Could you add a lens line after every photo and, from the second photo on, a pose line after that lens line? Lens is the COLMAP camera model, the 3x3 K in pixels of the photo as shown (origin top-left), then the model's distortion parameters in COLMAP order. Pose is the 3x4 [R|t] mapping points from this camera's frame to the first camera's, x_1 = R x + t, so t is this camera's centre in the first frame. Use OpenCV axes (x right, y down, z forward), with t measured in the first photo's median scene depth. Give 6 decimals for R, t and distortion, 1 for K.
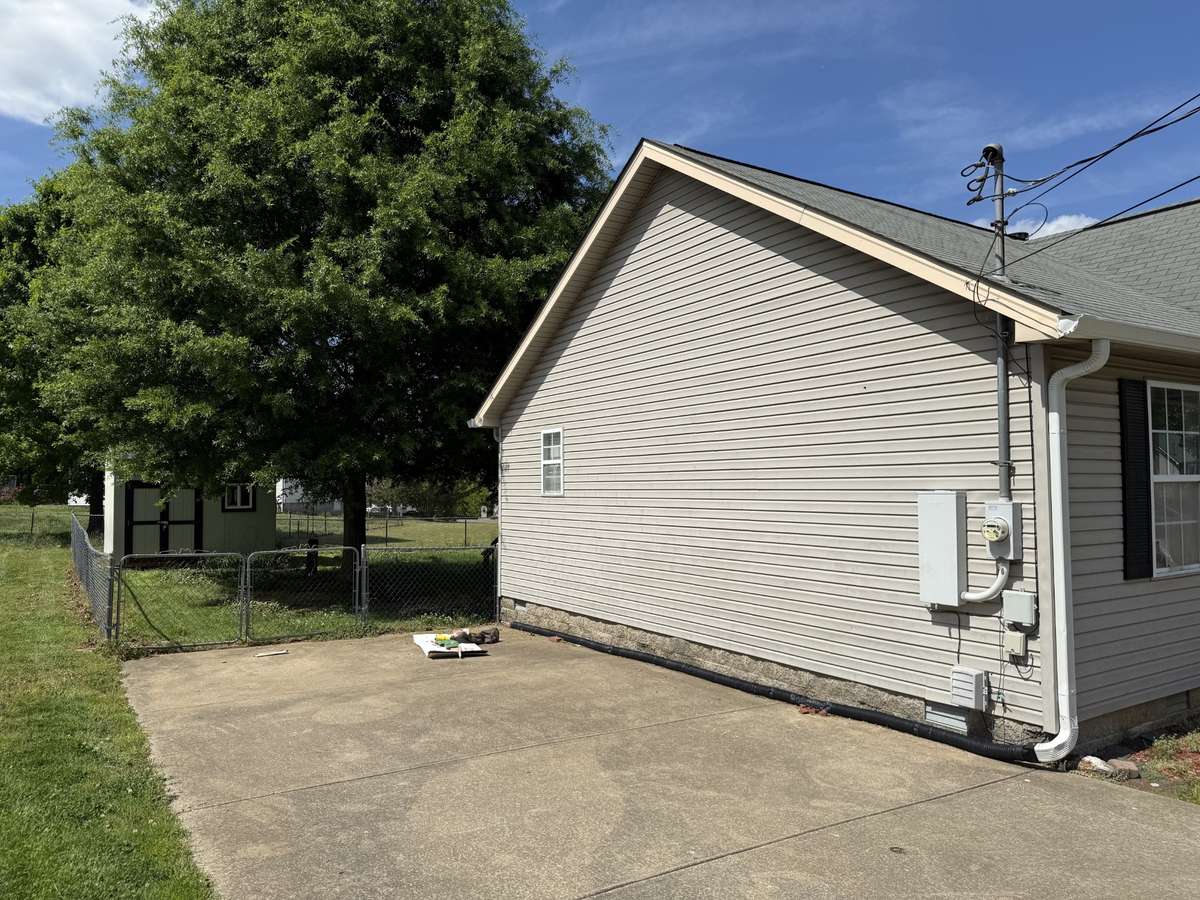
lens RADIAL K [[883.6, 0, 618.9], [0, 883.6, 450.3], [0, 0, 1]] dist [0.140576, -0.315862]
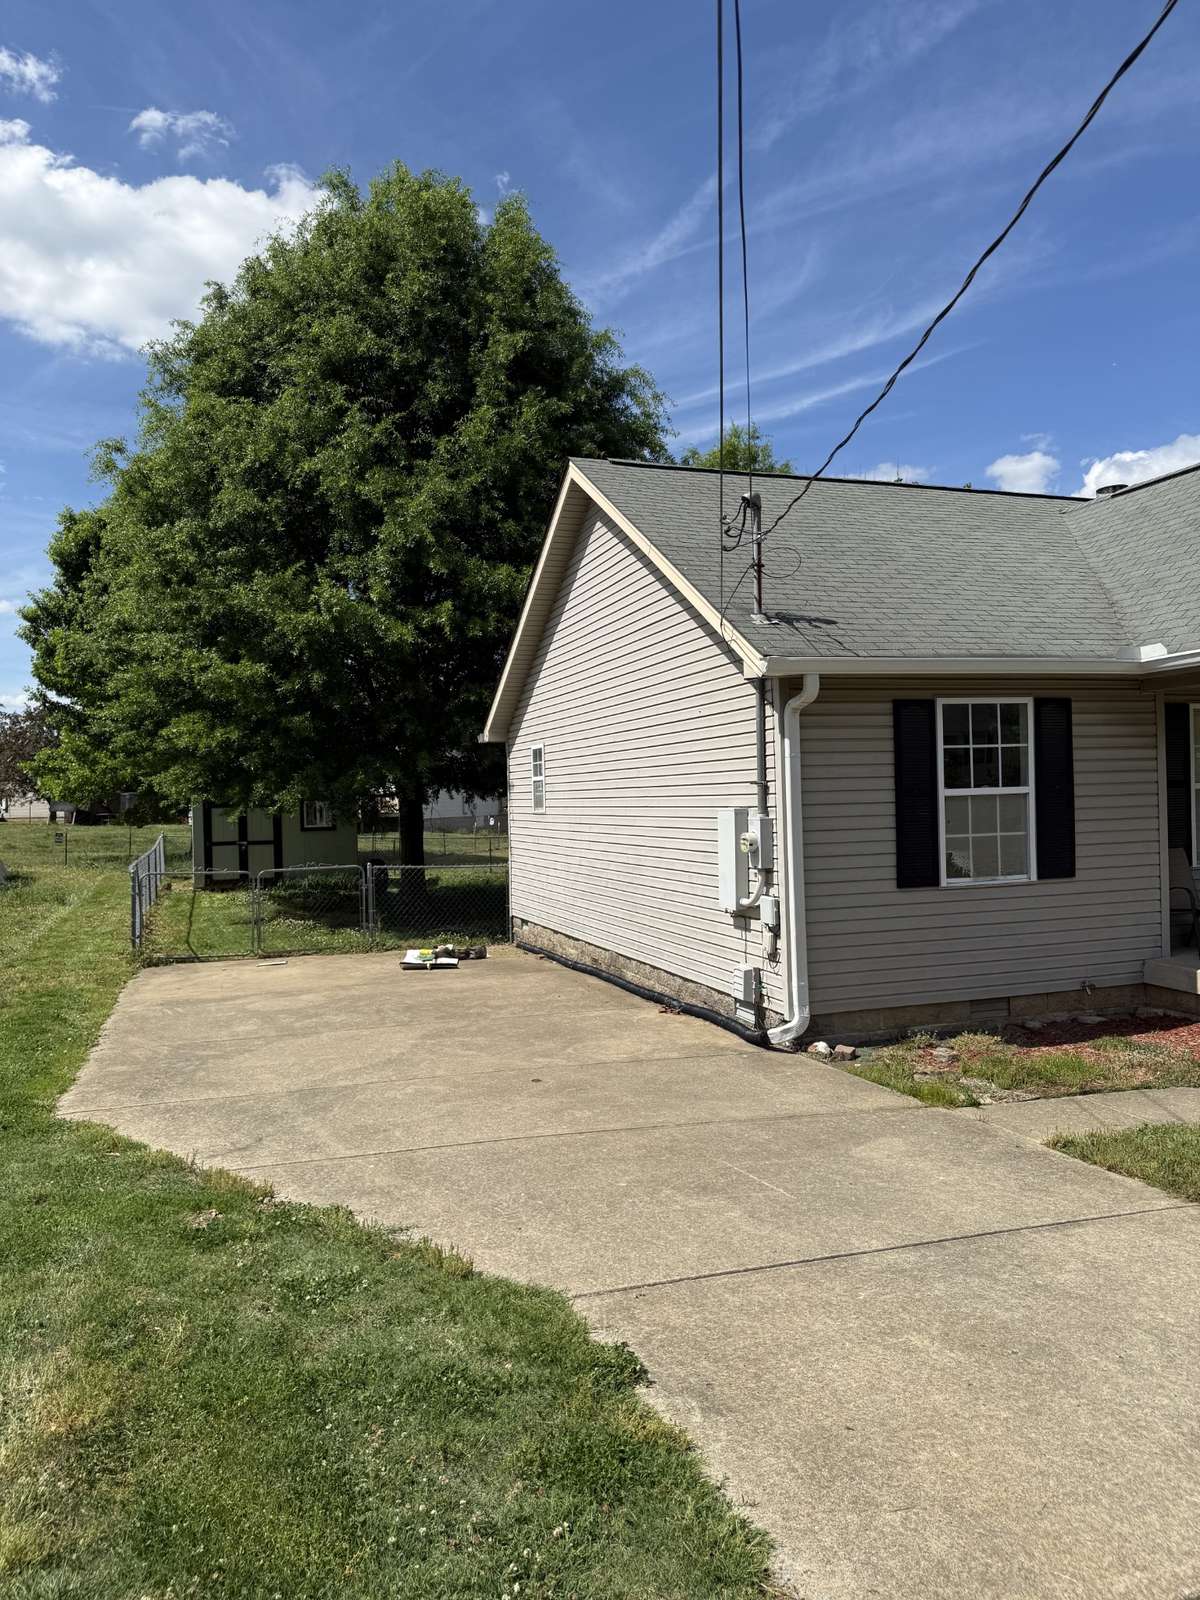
lens RADIAL K [[1126.3, 0, 600.2], [0, 1126.3, 793.8], [0, 0, 1]] dist [0.063824, -0.082363]
pose [[0.976611, -0.018329, -0.214229, 0.244434], [0.026986, 0.998930, 0.037552, -0.014121], [0.213312, -0.042454, 0.976061, -0.193027]]
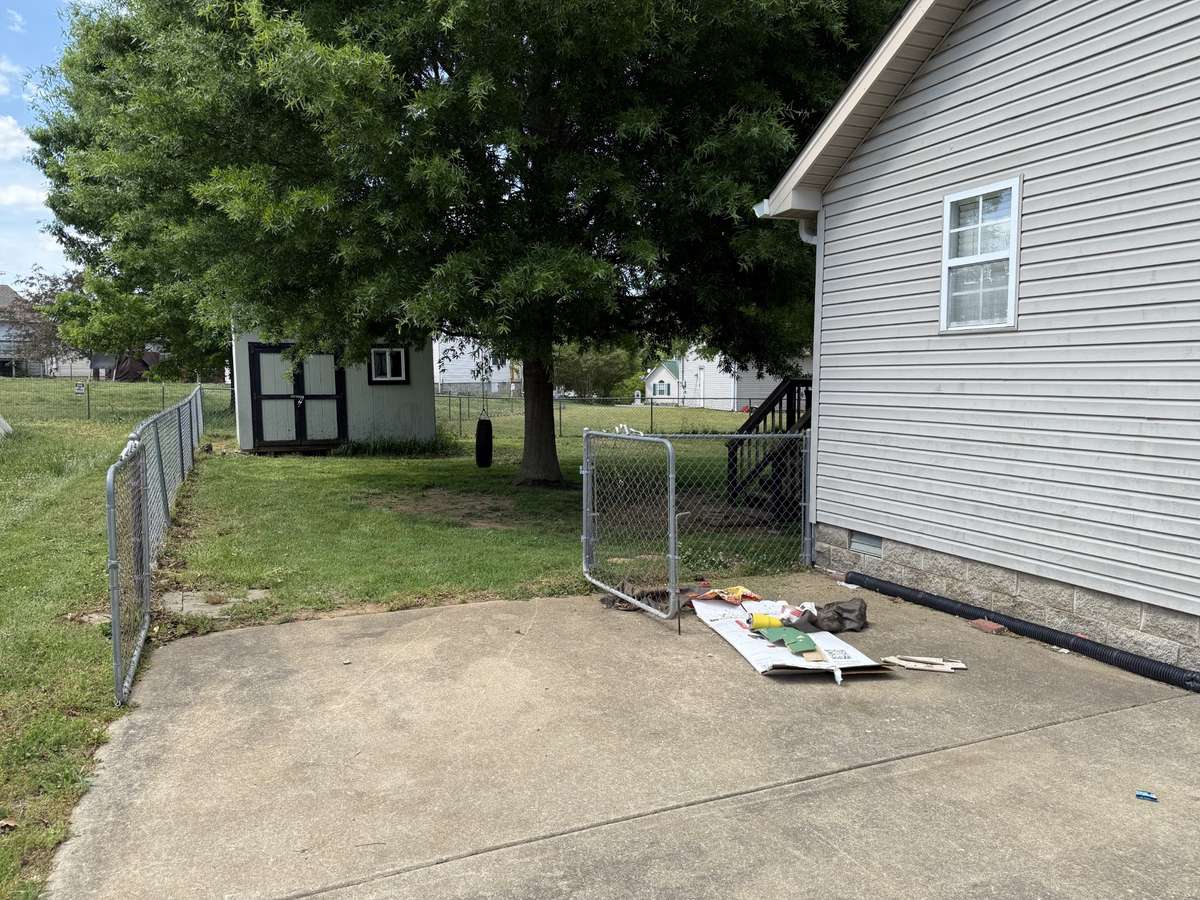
lens RADIAL K [[952.5, 0, 600.0], [0, 952.5, 450.0], [0, 0, 1]] dist [0.054100, 0.003509]
pose [[0.981793, 0.014905, -0.189367, -0.165381], [0.008920, 0.992199, 0.124342, 0.046334], [0.189744, -0.123767, 0.974002, 0.424716]]
